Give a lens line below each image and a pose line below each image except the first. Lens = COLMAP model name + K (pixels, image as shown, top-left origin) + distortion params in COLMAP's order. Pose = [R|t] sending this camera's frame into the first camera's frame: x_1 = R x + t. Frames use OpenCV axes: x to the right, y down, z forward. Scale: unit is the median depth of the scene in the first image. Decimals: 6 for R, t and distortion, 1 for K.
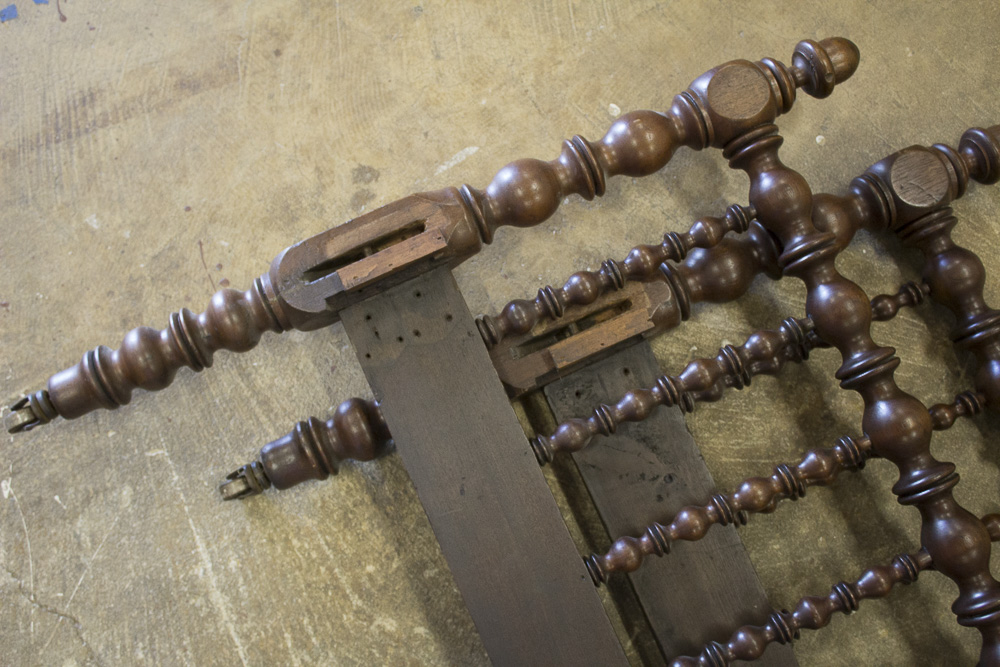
lens RADIAL K [[1083.7, 0, 505.8], [0, 1083.7, 334.1], [0, 0, 1]] dist [-0.095112, 0.000000]
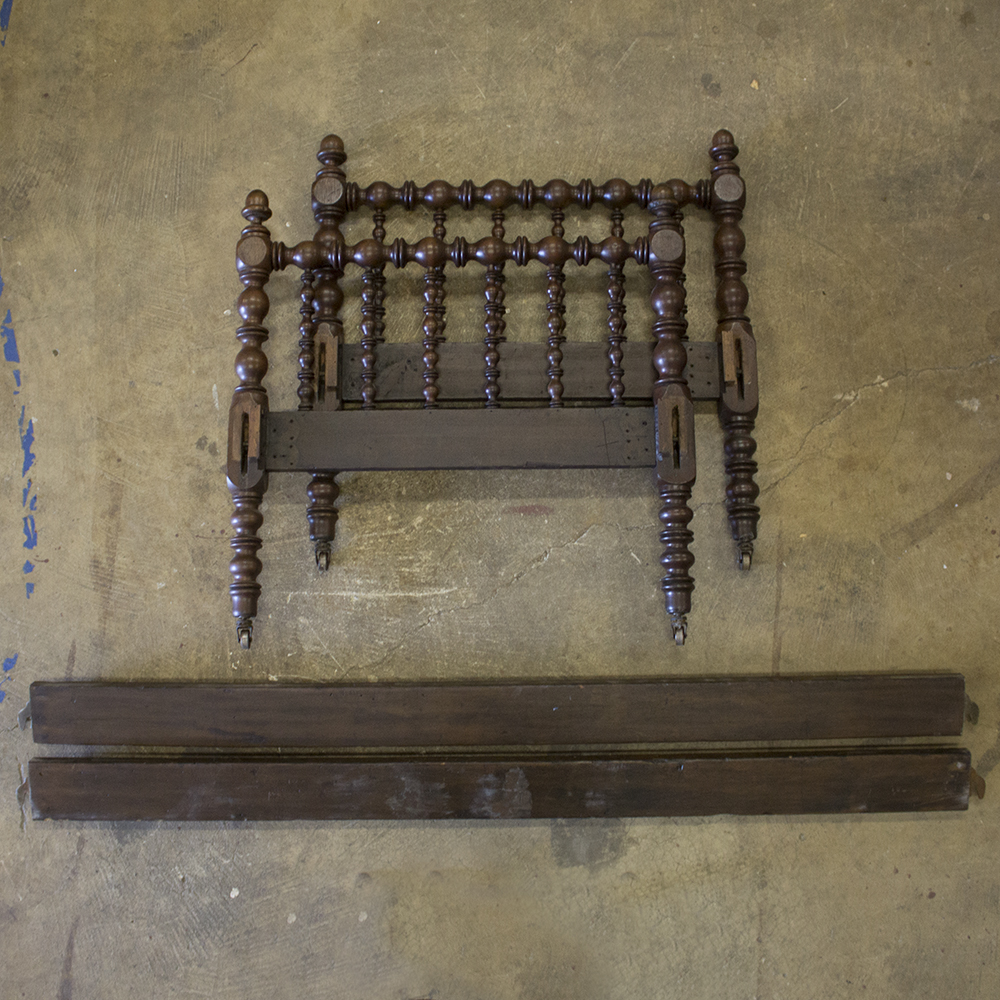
lens RADIAL K [[1338.6, 0, 496.3], [0, 1338.6, 496.2], [0, 0, 1]] dist [-0.142445, 0.000000]
pose [[0.403752, -0.901064, 0.158330, -0.405980], [0.903546, 0.419881, 0.085462, 0.171462], [-0.143487, 0.108553, 0.983681, -1.463653]]
